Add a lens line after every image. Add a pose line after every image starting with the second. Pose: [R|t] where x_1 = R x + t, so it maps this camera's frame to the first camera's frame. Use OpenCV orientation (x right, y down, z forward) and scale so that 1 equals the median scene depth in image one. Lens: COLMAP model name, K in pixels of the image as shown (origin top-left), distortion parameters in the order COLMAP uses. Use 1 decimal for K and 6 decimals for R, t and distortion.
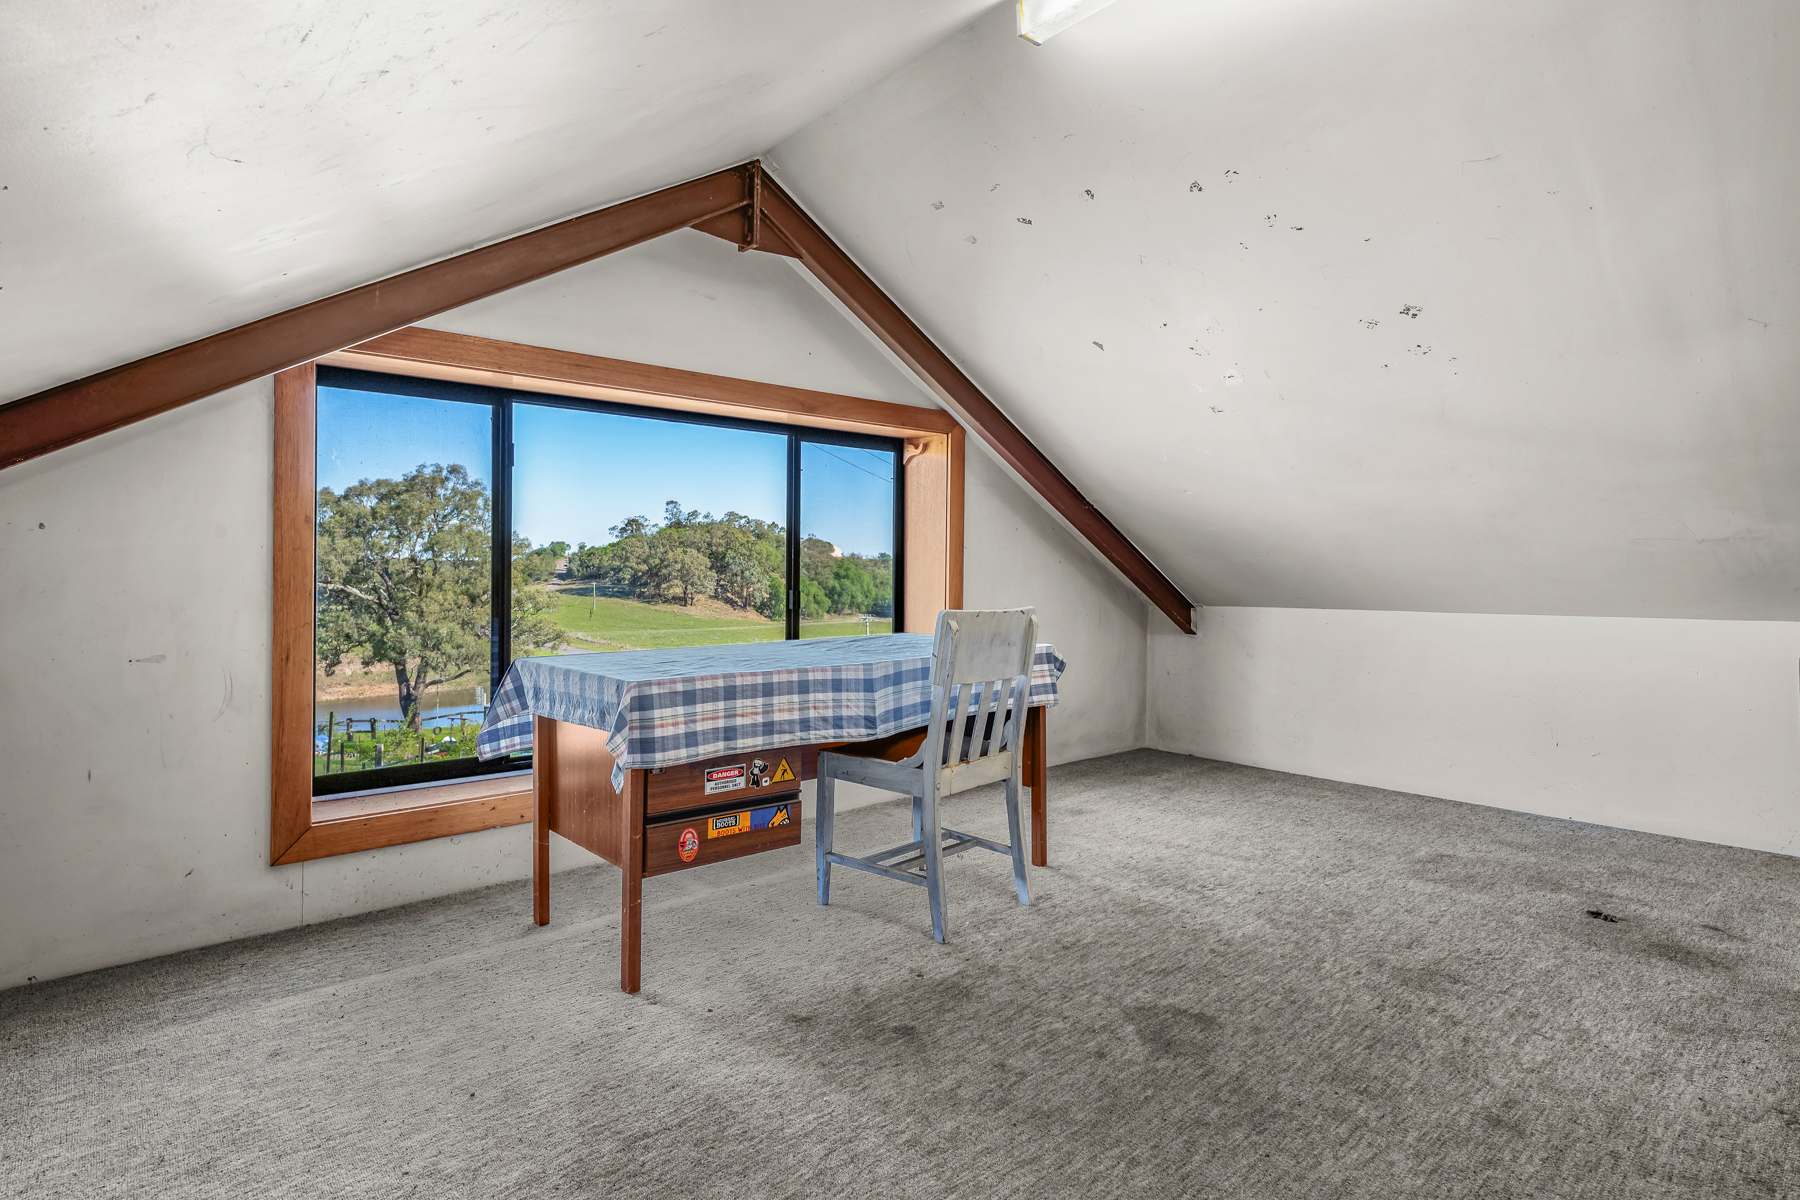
lens RADIAL K [[973.9, 0, 896.7], [0, 973.9, 587.0], [0, 0, 1]] dist [-0.002175, -0.000079]
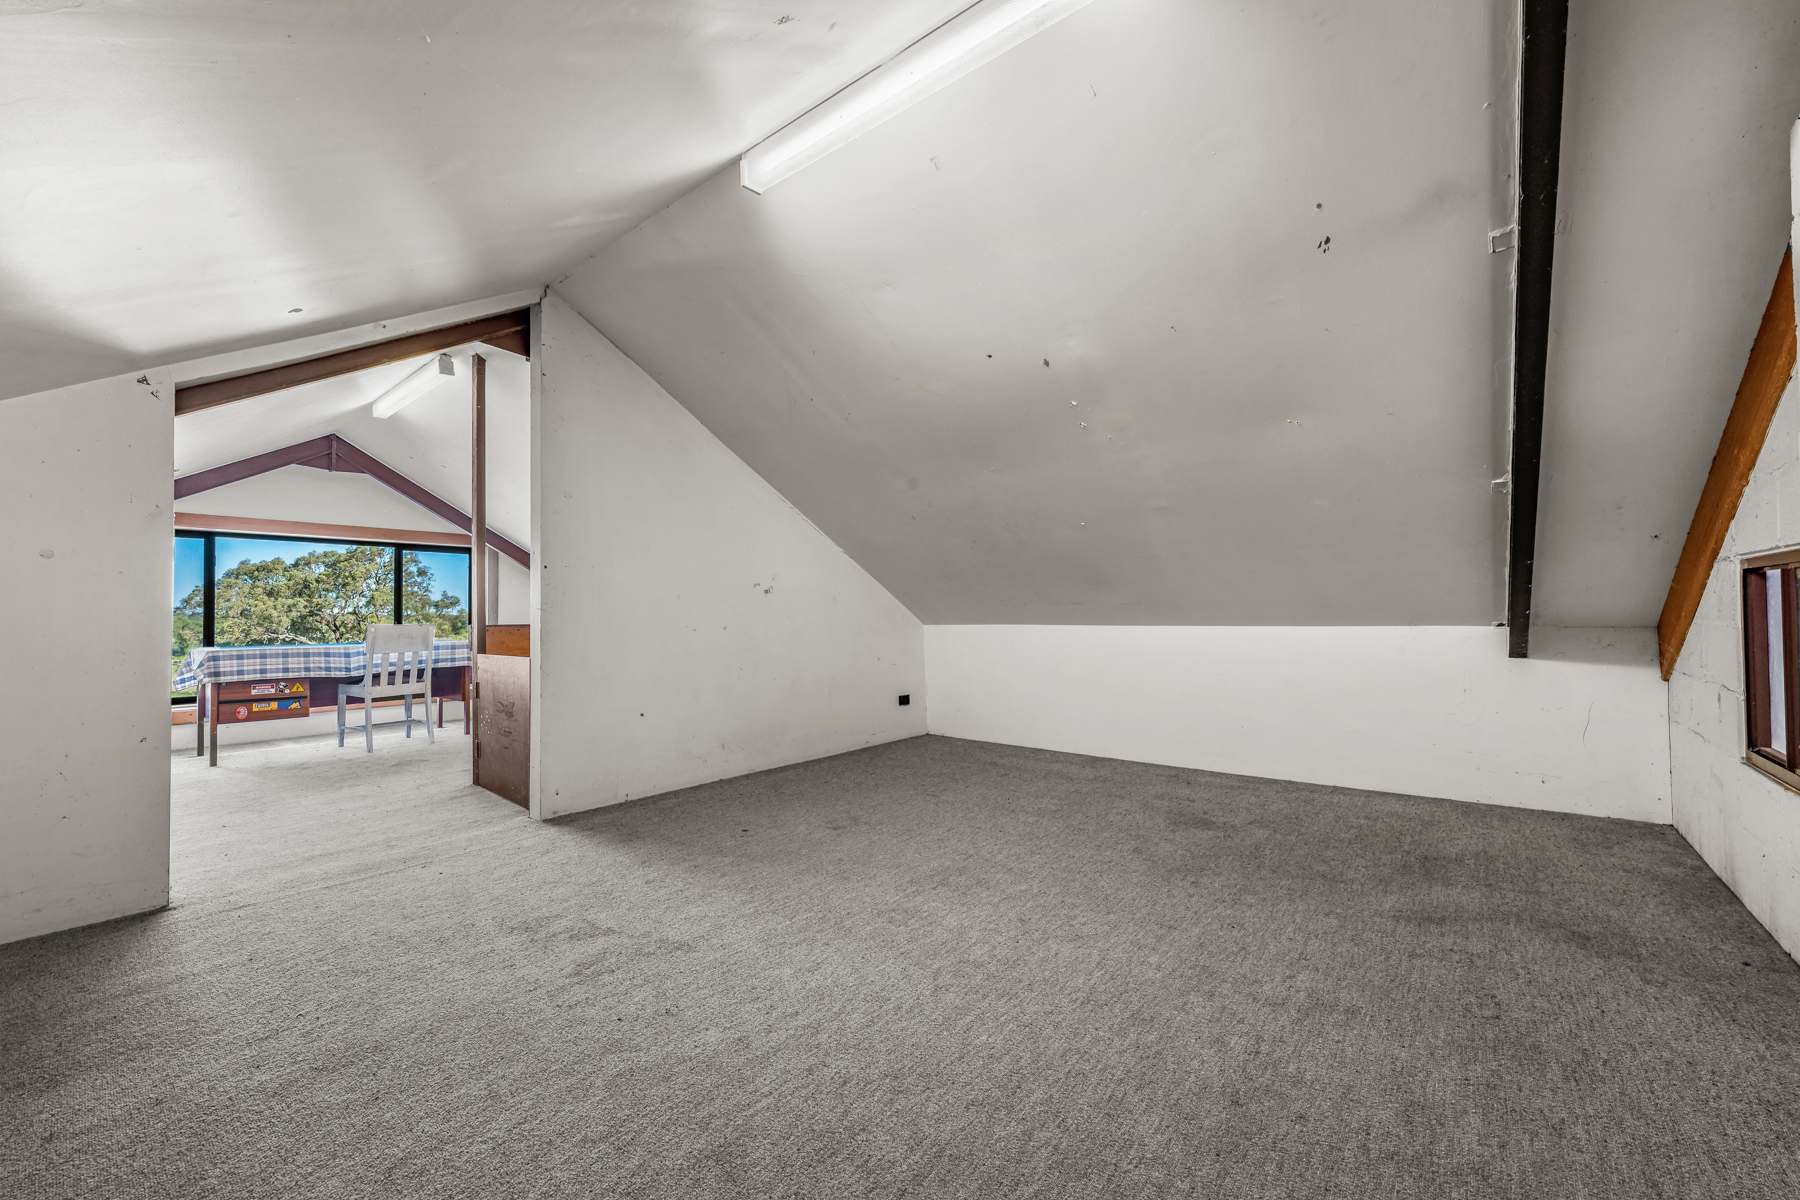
lens RADIAL K [[725.5, 0, 904.5], [0, 725.5, 611.0], [0, 0, 1]] dist [0.002756, -0.000188]
pose [[0.987184, -0.010321, 0.159251, 1.202952], [0.014551, 0.999571, -0.025416, 0.060692], [-0.158921, 0.027407, 0.986911, -1.198270]]
